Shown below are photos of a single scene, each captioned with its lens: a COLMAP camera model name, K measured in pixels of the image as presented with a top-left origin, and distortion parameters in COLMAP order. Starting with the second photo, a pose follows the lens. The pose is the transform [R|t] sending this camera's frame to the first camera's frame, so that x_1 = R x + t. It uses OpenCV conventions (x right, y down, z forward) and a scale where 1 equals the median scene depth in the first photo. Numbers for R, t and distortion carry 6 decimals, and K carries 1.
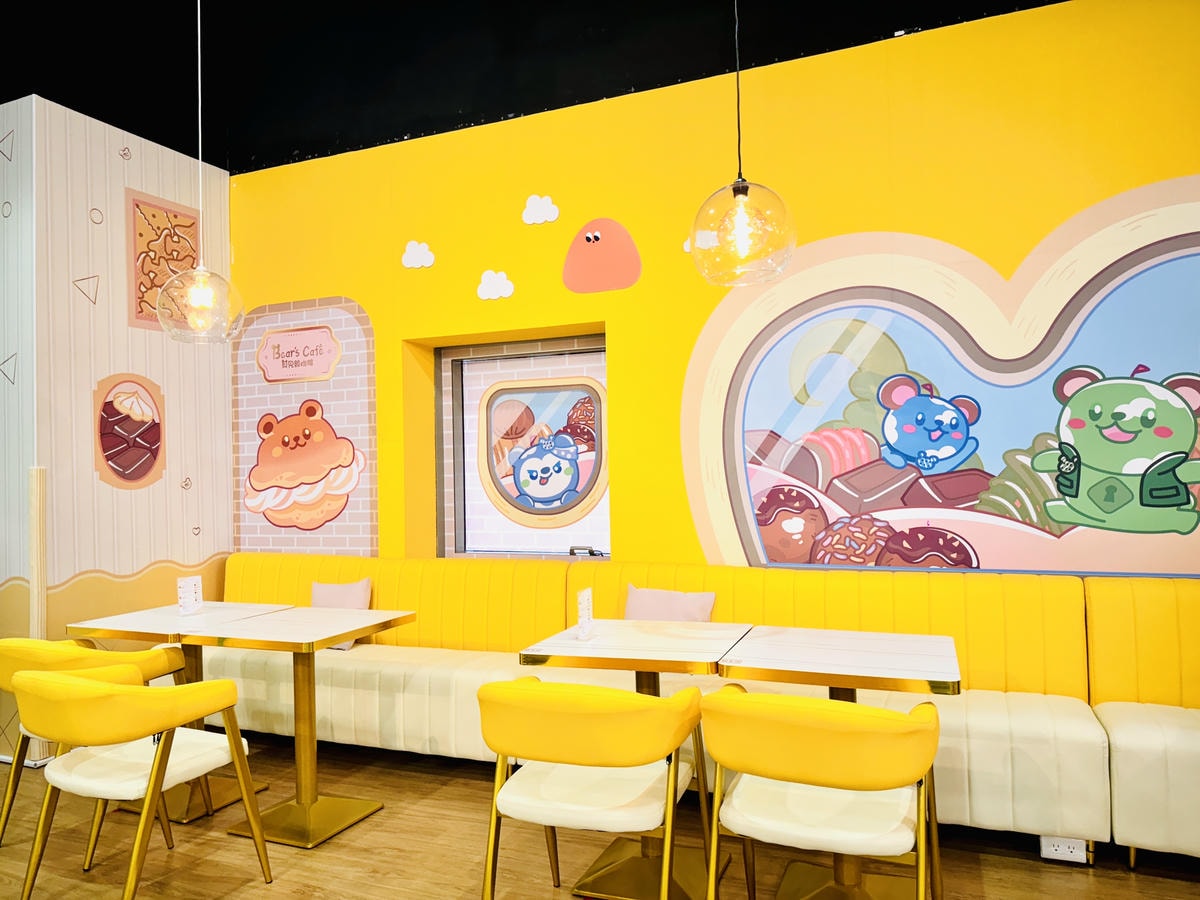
lens RADIAL K [[840.8, 0, 600.0], [0, 840.8, 450.0], [0, 0, 1]] dist [0.166875, -0.292192]
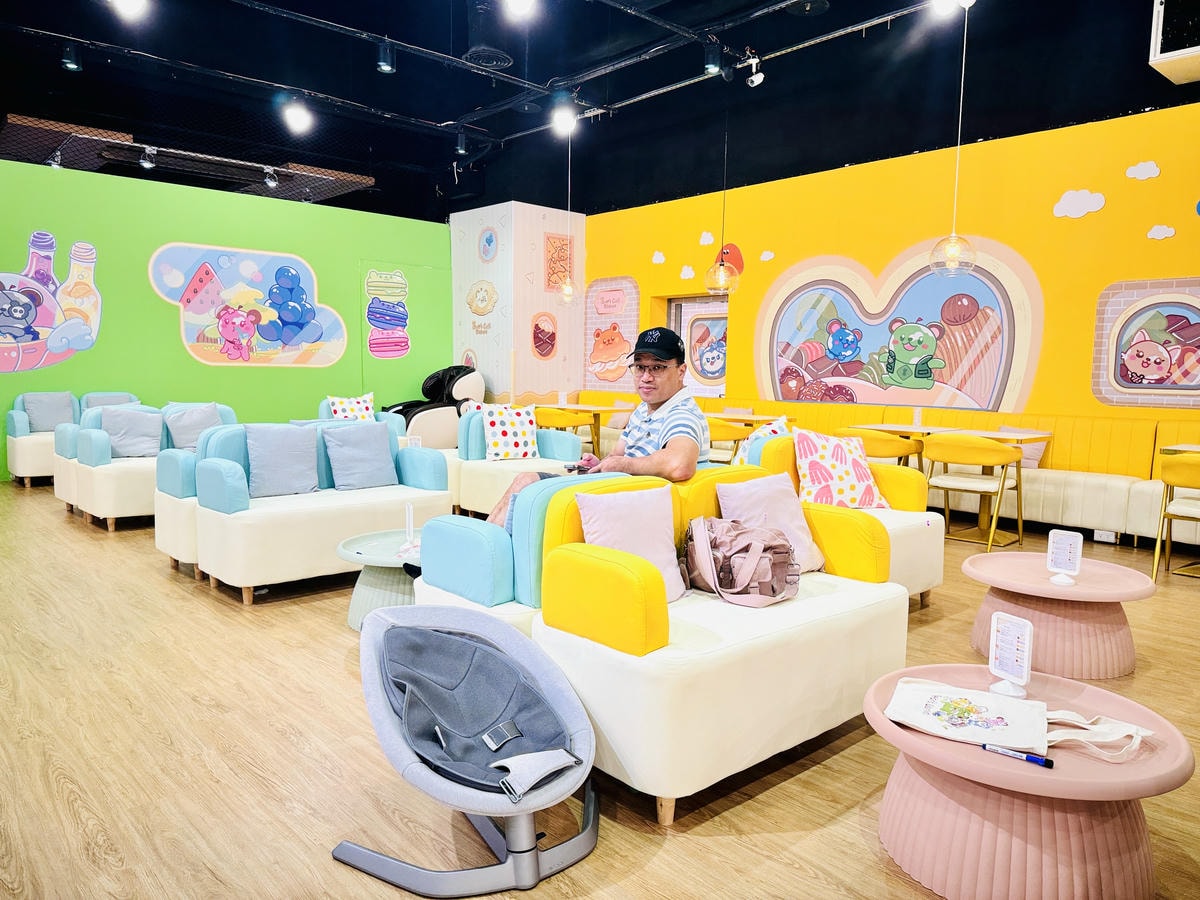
lens RADIAL K [[840.8, 0, 600.0], [0, 840.8, 450.0], [0, 0, 1]] dist [0.166875, -0.292192]
pose [[0.908160, 0.076341, -0.411604, 0.579393], [-0.024695, 0.991289, 0.129370, -0.014968], [0.417895, -0.107324, 0.902134, -1.075773]]
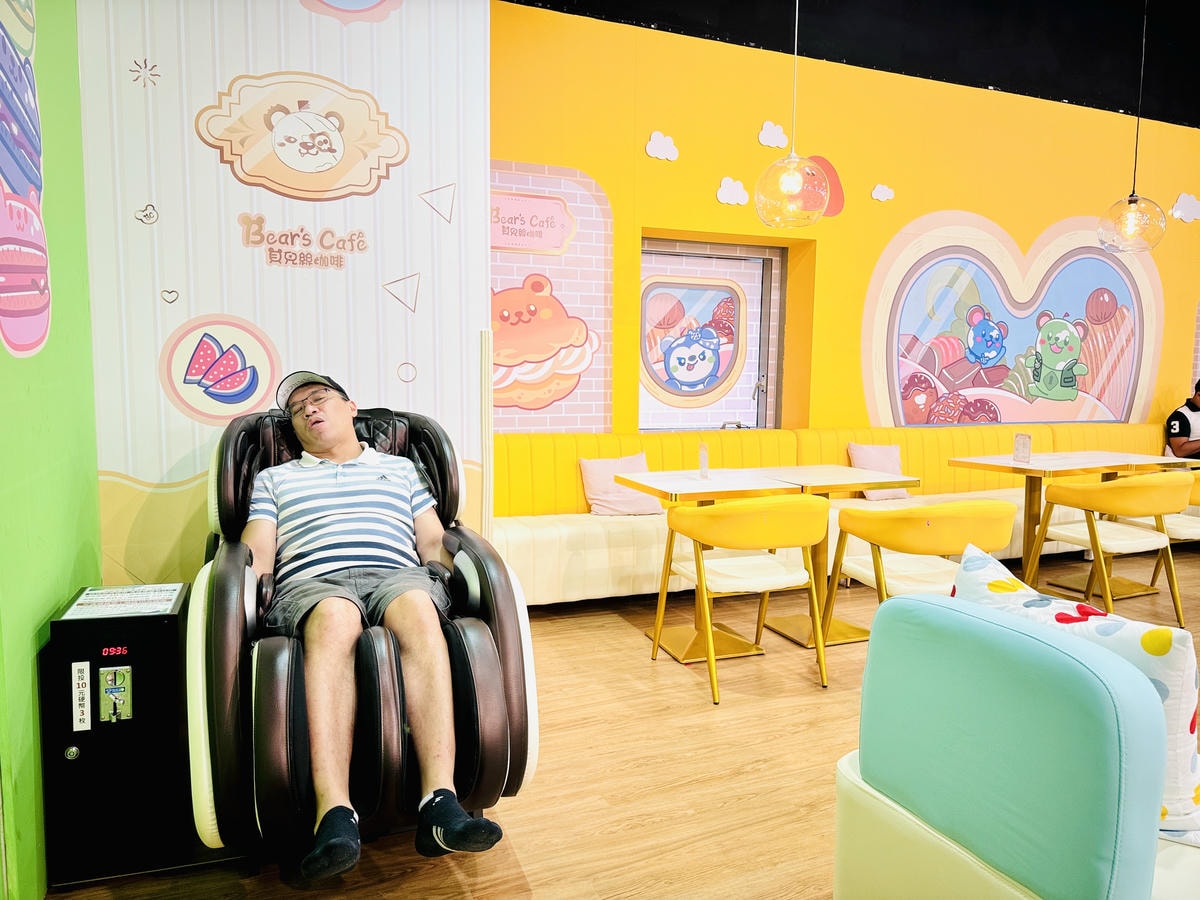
lens RADIAL K [[840.8, 0, 600.0], [0, 840.8, 450.0], [0, 0, 1]] dist [0.166875, -0.292192]
pose [[0.689967, -0.039692, 0.722752, -1.027015], [-0.041813, 0.994643, 0.094540, 0.046867], [-0.722632, -0.095450, 0.684611, 0.289698]]
